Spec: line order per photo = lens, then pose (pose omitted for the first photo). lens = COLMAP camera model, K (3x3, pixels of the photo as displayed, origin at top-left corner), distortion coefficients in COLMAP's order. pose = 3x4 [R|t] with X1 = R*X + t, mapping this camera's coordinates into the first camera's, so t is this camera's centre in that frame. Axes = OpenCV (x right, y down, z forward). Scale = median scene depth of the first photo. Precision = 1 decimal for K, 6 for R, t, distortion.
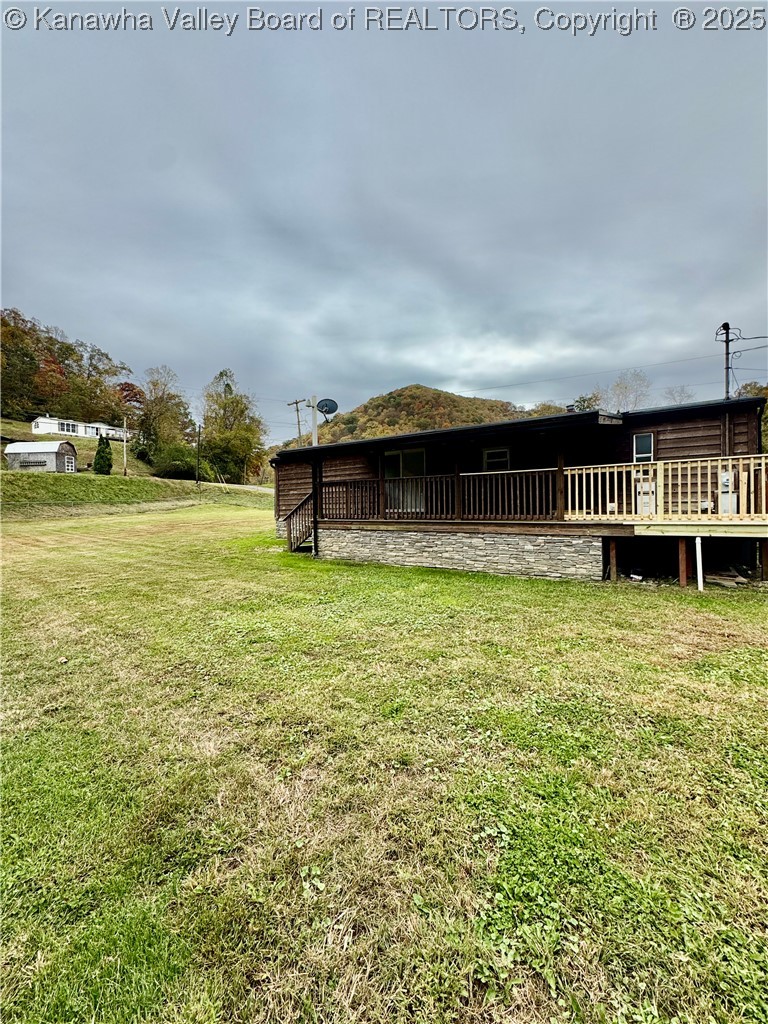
lens RADIAL K [[409.9, 0, 386.4], [0, 409.9, 513.4], [0, 0, 1]] dist [-0.004250, 0.000268]
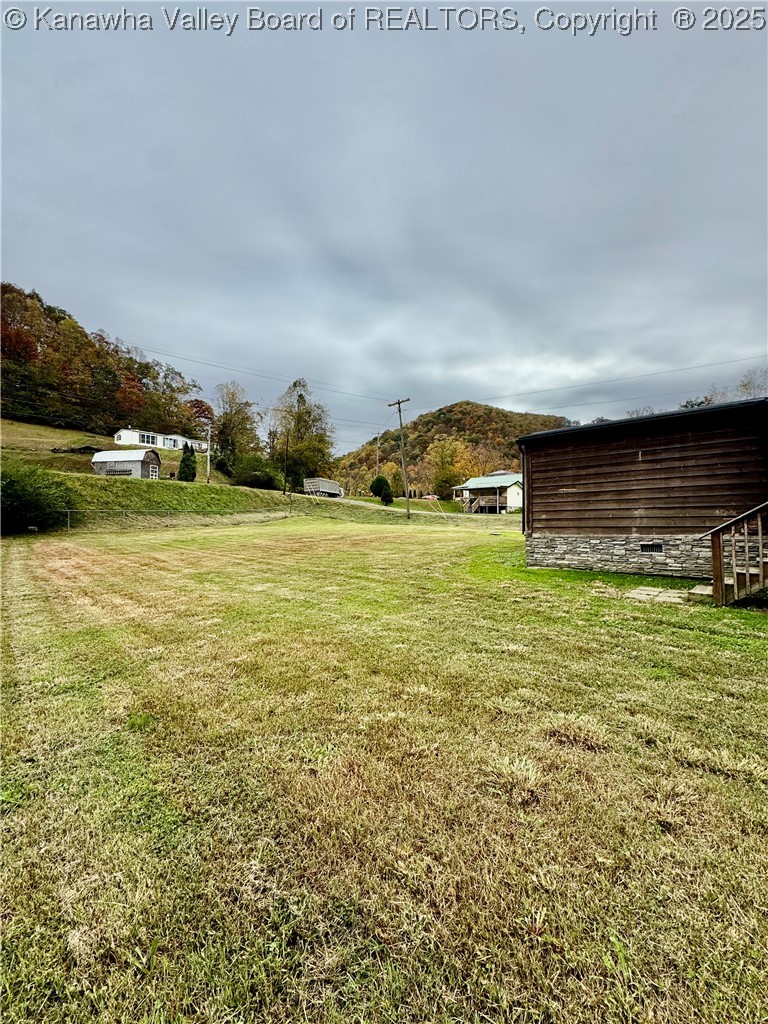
lens RADIAL K [[409.9, 0, 386.4], [0, 409.9, 513.4], [0, 0, 1]] dist [-0.004250, 0.000268]
pose [[0.993990, 0.010277, -0.108992, -0.153917], [-0.014713, 0.999092, -0.039983, 0.003766], [0.108482, 0.041347, 0.993238, 0.134535]]
